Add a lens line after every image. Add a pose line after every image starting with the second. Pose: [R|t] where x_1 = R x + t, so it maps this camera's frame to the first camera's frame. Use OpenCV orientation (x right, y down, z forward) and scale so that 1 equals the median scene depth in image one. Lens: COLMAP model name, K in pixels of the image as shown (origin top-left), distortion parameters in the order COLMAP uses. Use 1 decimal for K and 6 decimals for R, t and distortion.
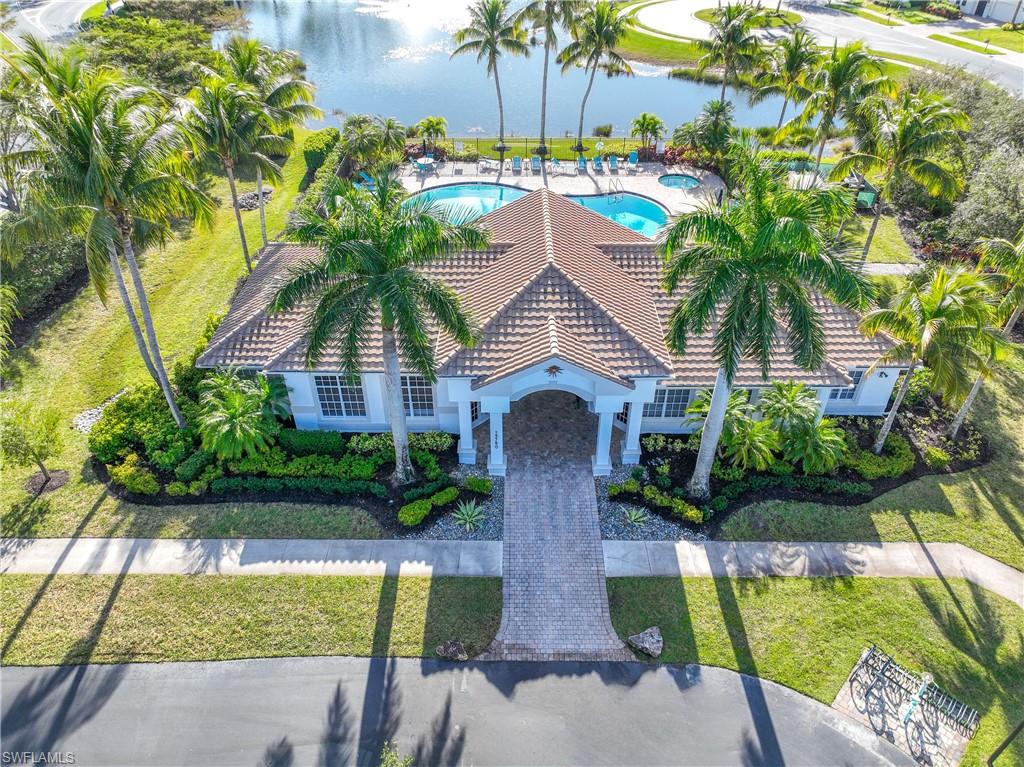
lens RADIAL K [[709.9, 0, 516.6], [0, 709.9, 384.7], [0, 0, 1]] dist [0.002453, 0.000729]
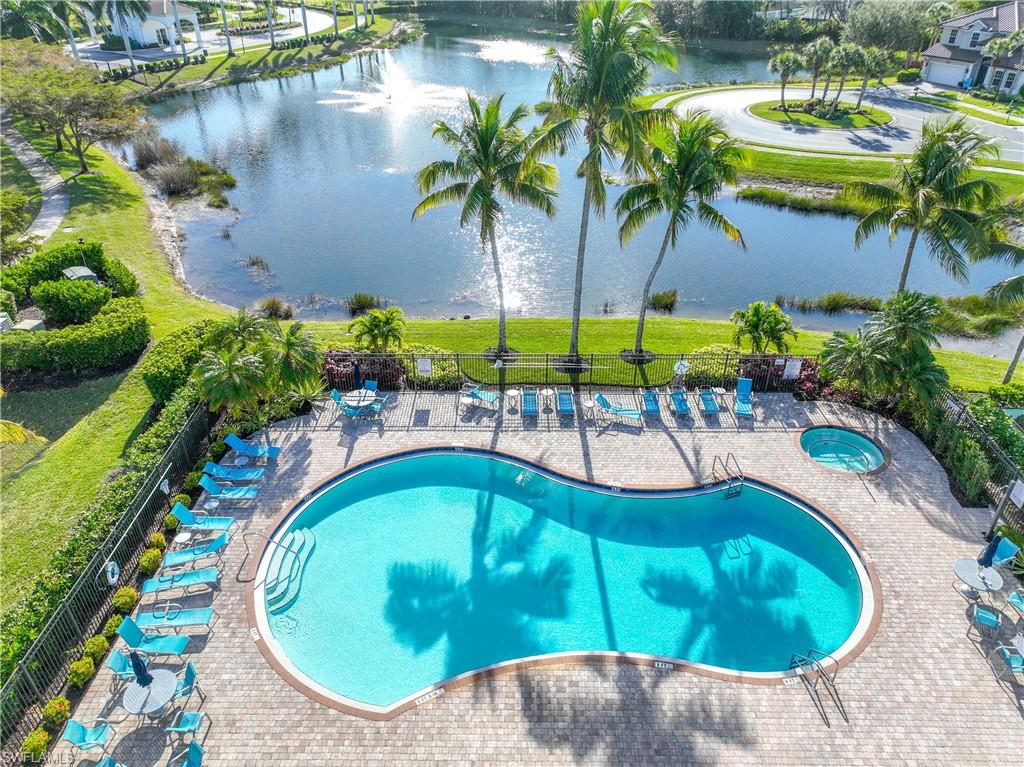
lens RADIAL K [[709.9, 0, 507.3], [0, 709.9, 382.6], [0, 0, 1]] dist [0.002453, 0.000729]
pose [[0.999907, 0.005586, -0.012459, -0.010174], [-0.006737, 0.995517, -0.094339, -0.275296], [0.011877, 0.094414, 0.995462, 0.460854]]
